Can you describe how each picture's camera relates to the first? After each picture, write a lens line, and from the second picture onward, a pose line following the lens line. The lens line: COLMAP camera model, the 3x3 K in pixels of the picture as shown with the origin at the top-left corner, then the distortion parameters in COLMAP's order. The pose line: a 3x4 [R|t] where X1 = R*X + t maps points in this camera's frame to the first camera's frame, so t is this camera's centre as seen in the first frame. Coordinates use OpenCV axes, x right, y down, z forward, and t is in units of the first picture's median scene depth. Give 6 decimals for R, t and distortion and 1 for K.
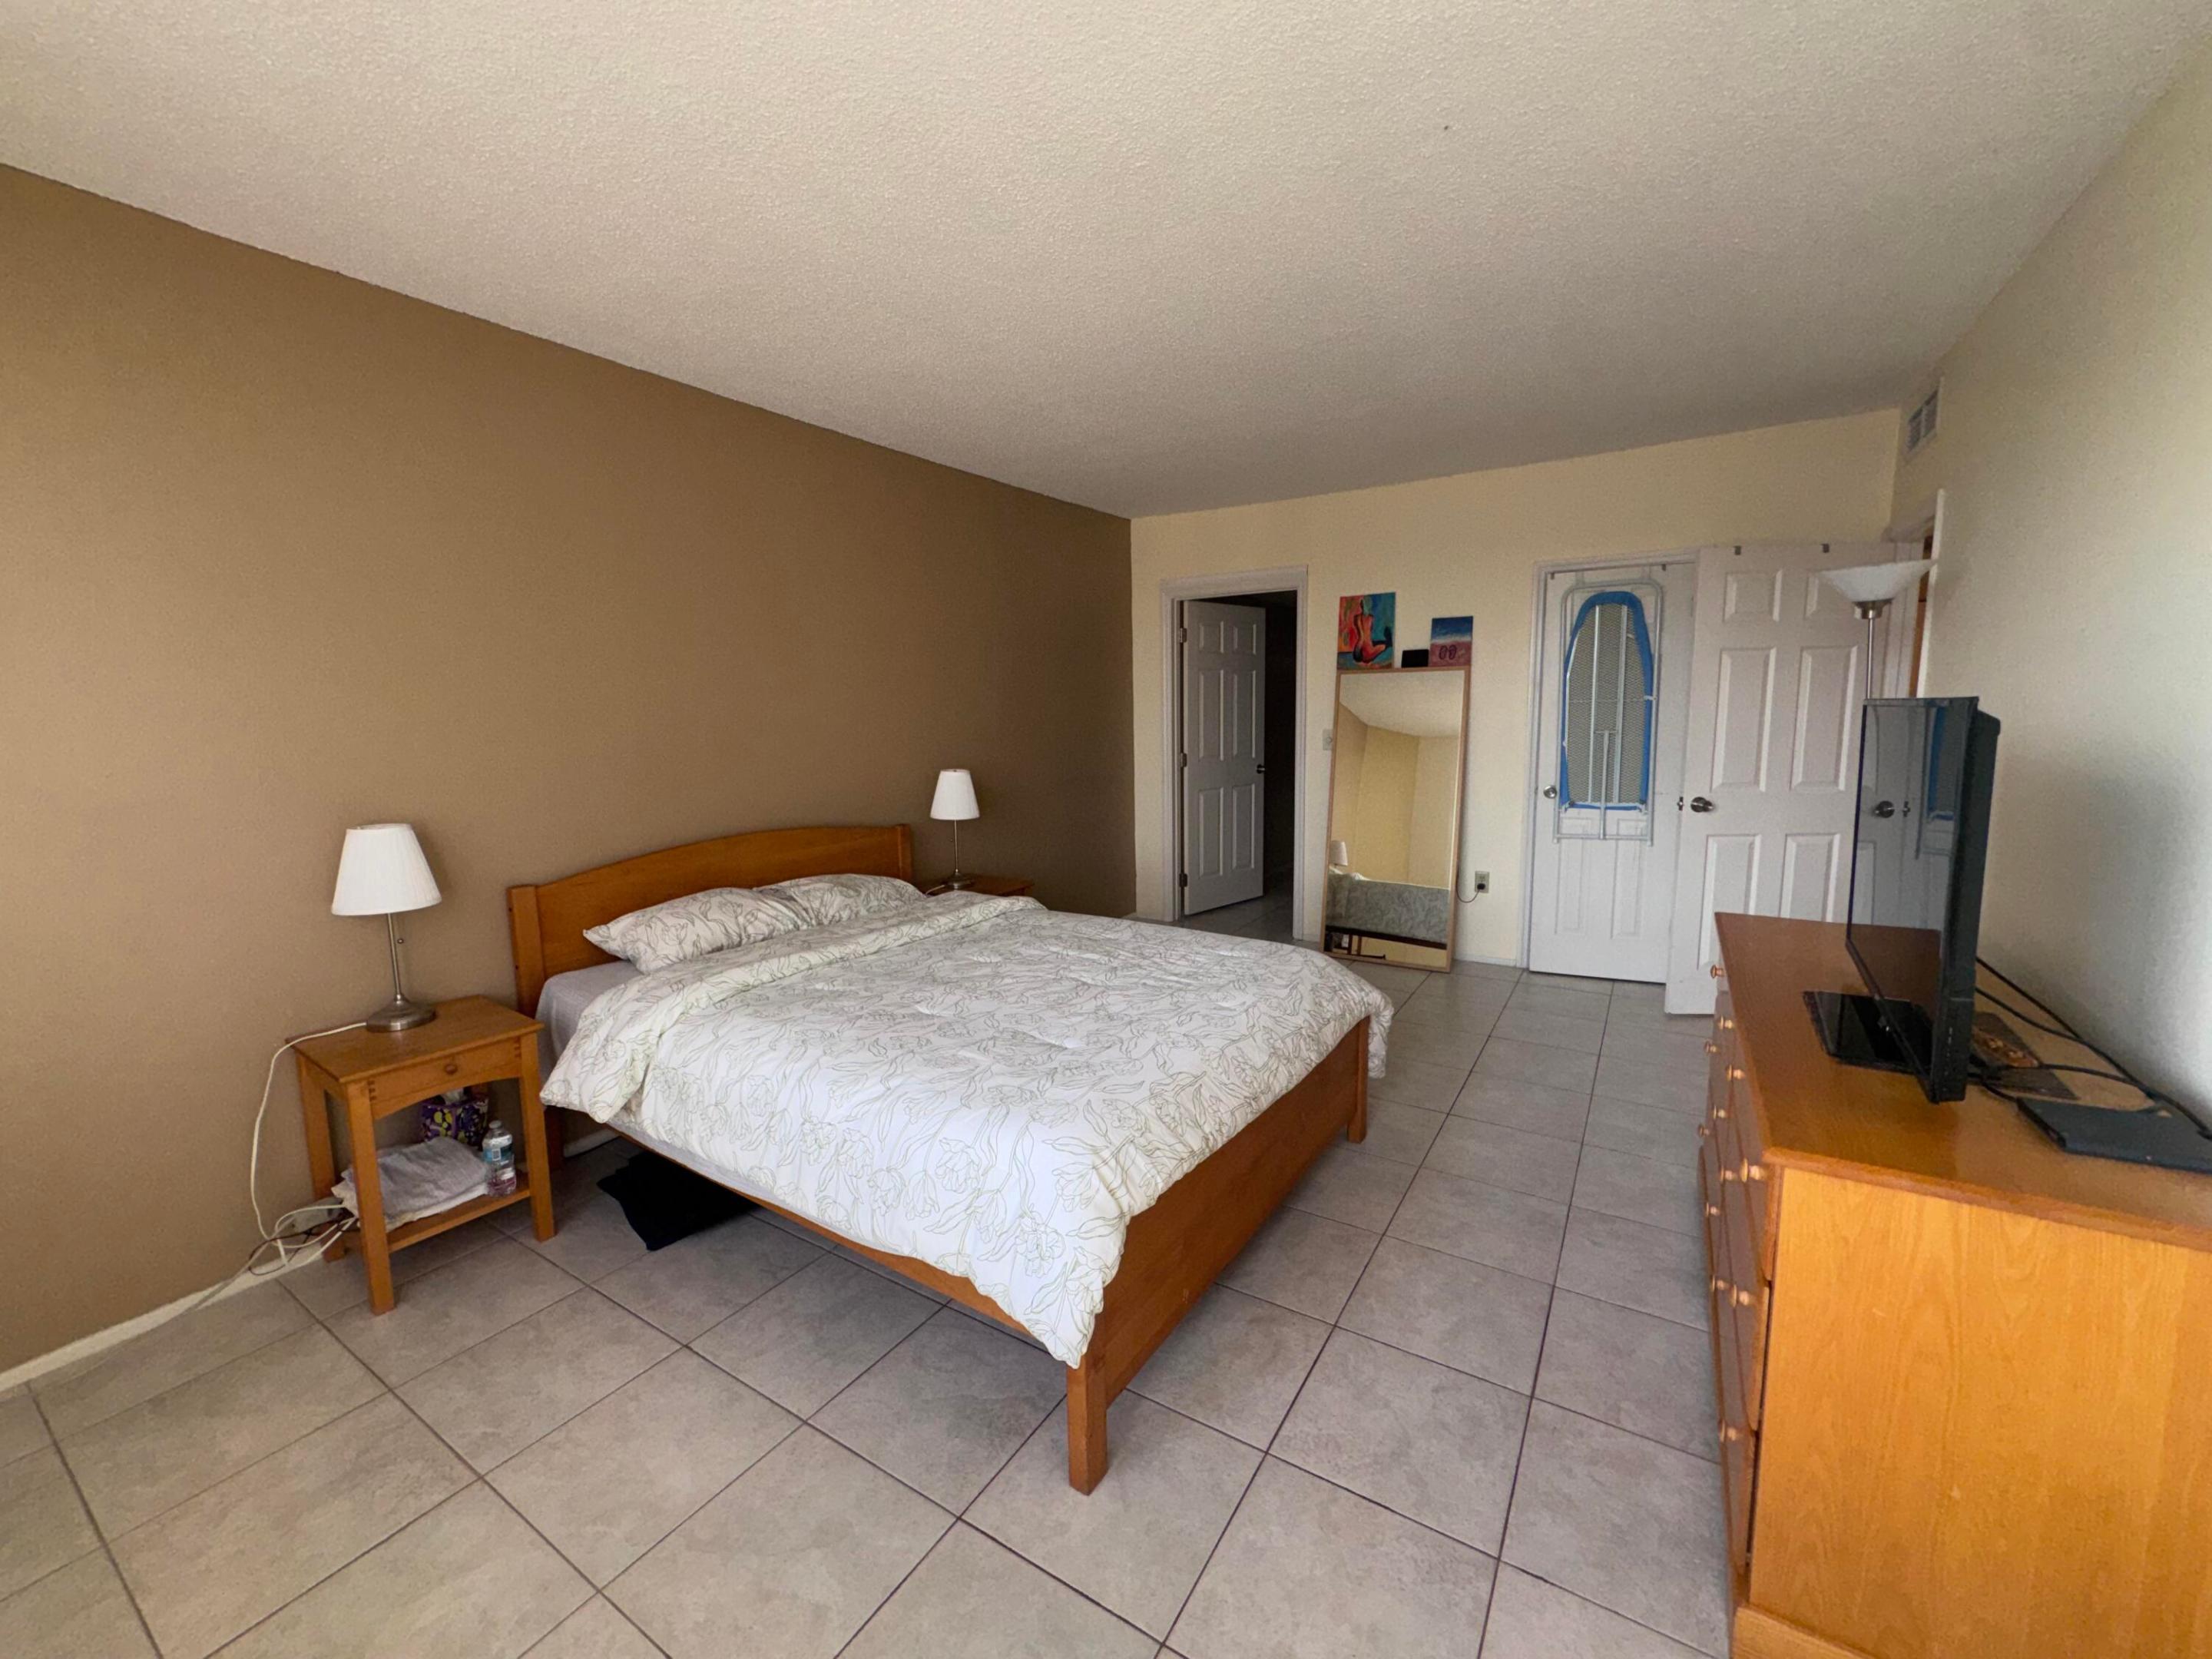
lens RADIAL K [[887.3, 0, 1106.0], [0, 887.3, 829.5], [0, 0, 1]] dist [-0.002474, 0.000091]
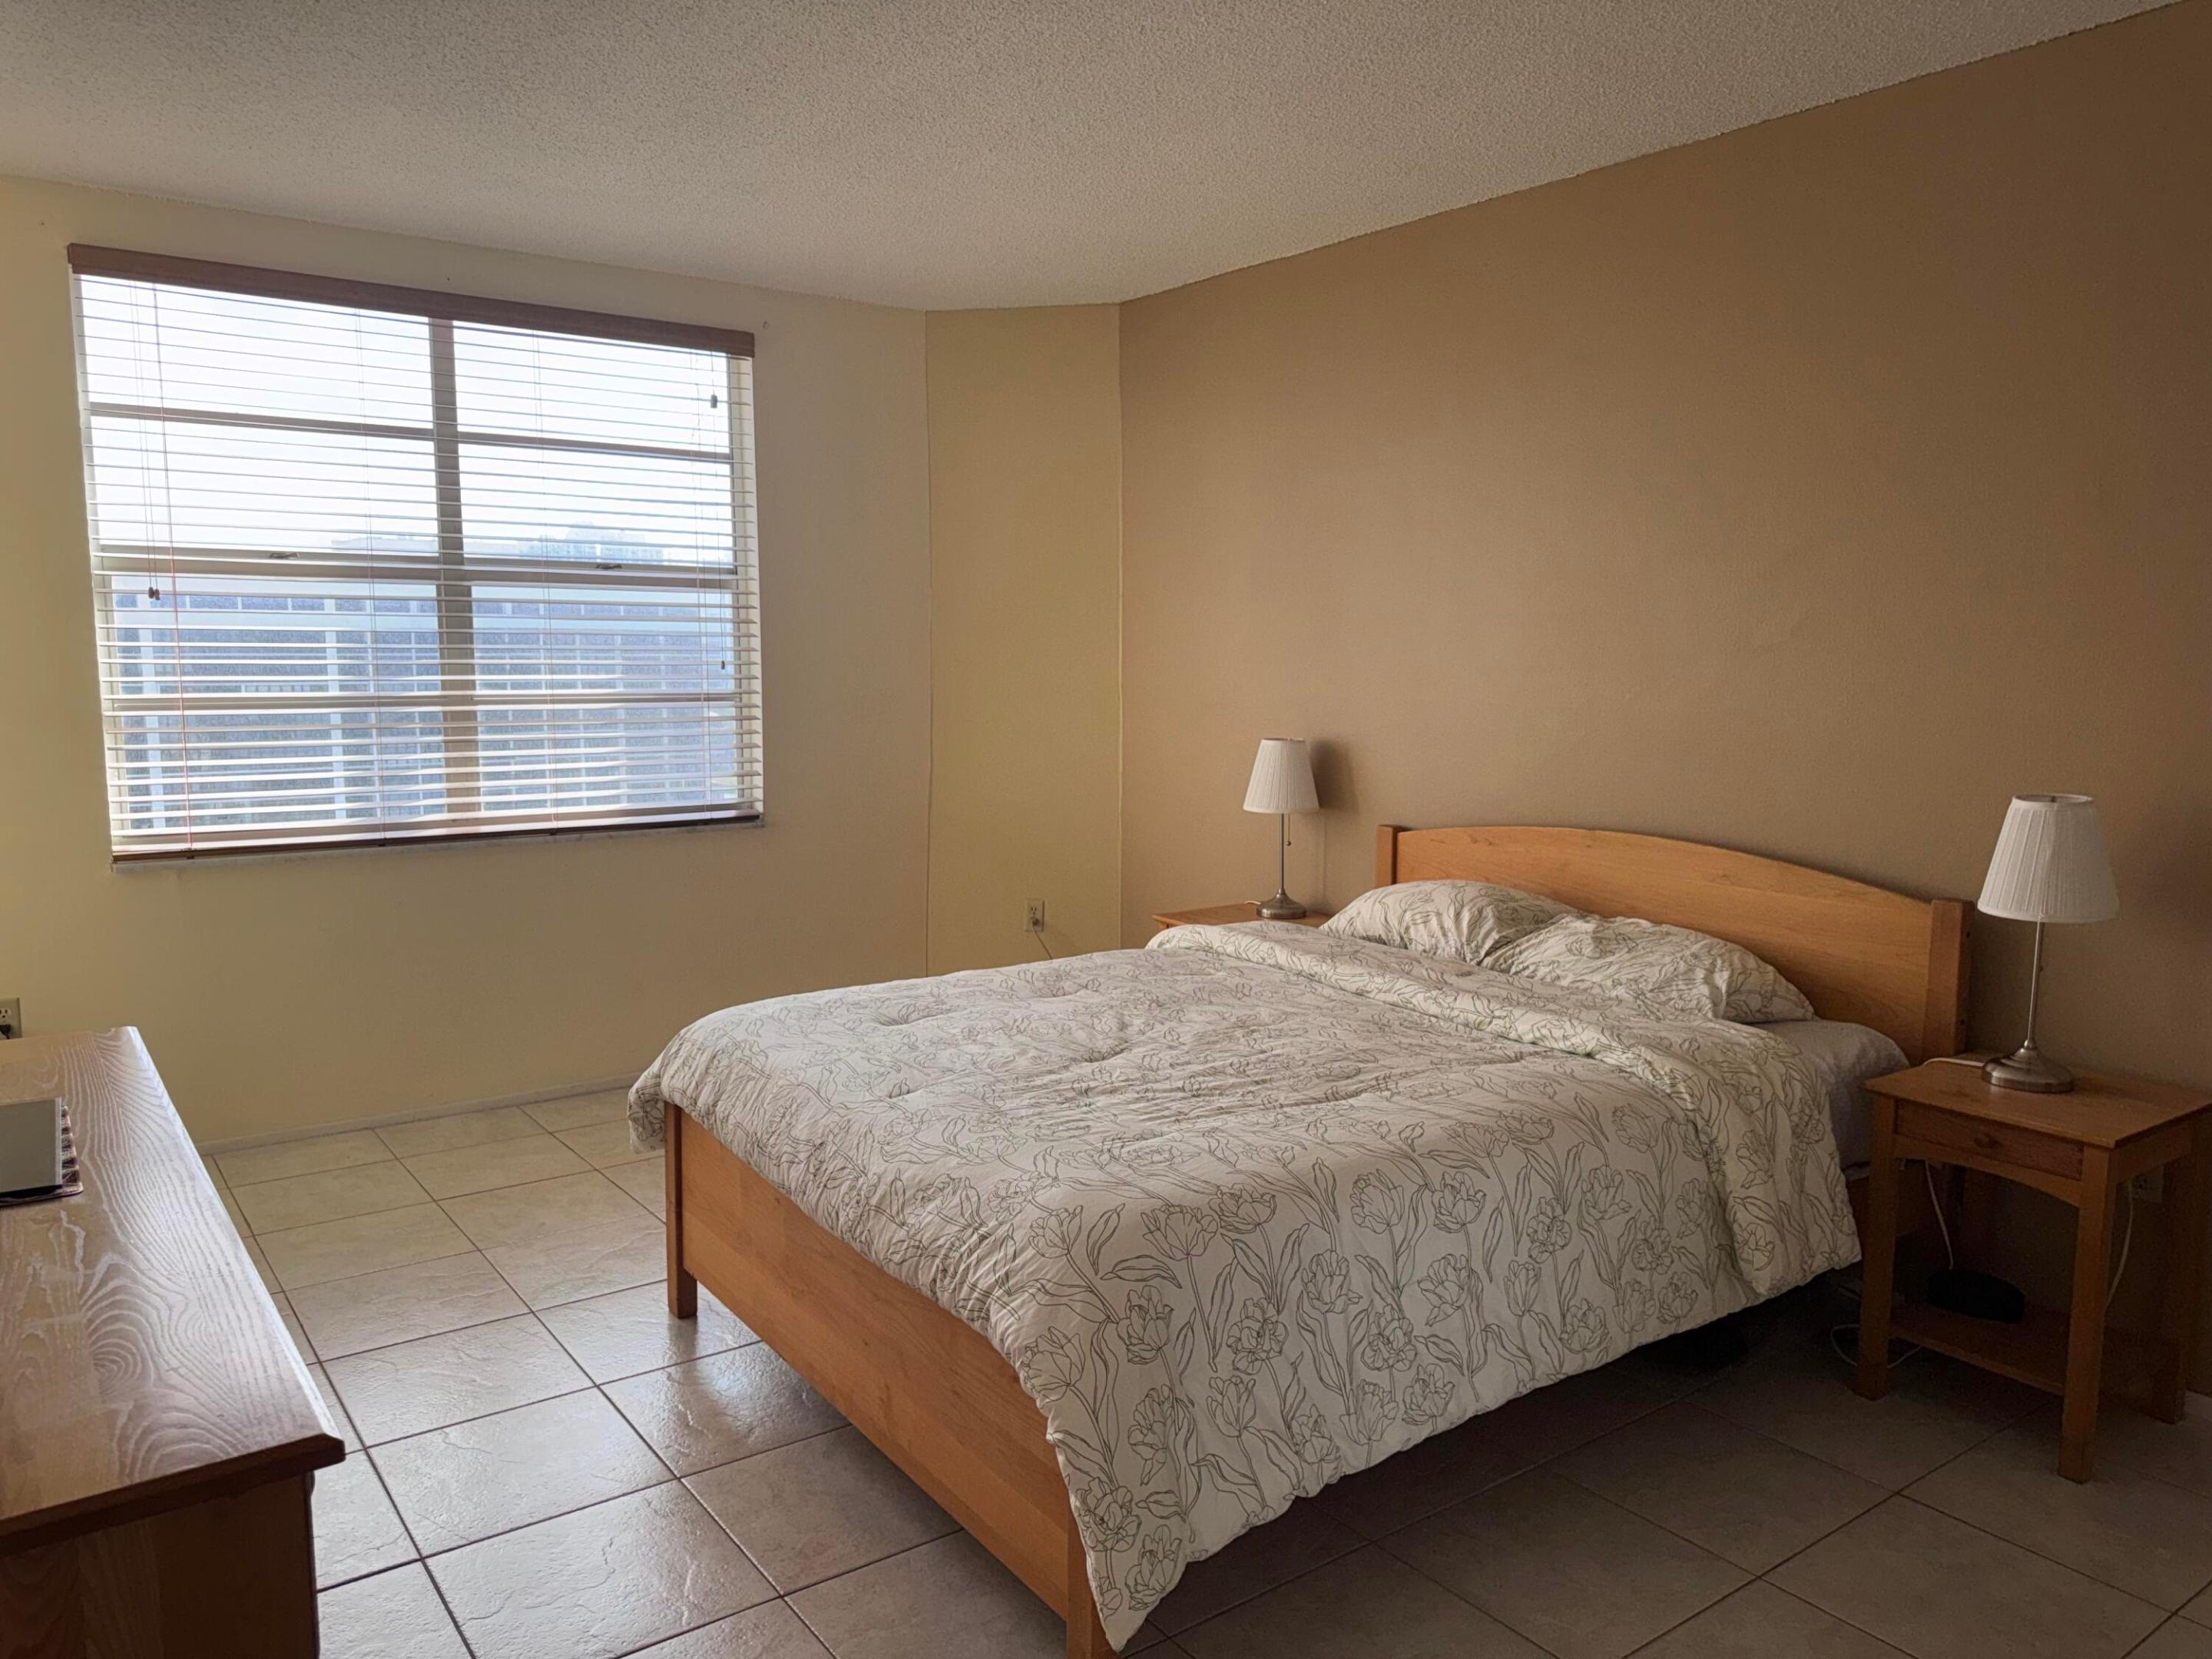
lens RADIAL K [[1559.2, 0, 1101.3], [0, 1559.2, 833.3], [0, 0, 1]] dist [0.108687, -0.174582]
pose [[-0.363679, 0.126542, -0.922889, 1.011381], [-0.129379, 0.974266, 0.184570, -0.200042], [0.922496, 0.186527, -0.337948, 1.321861]]
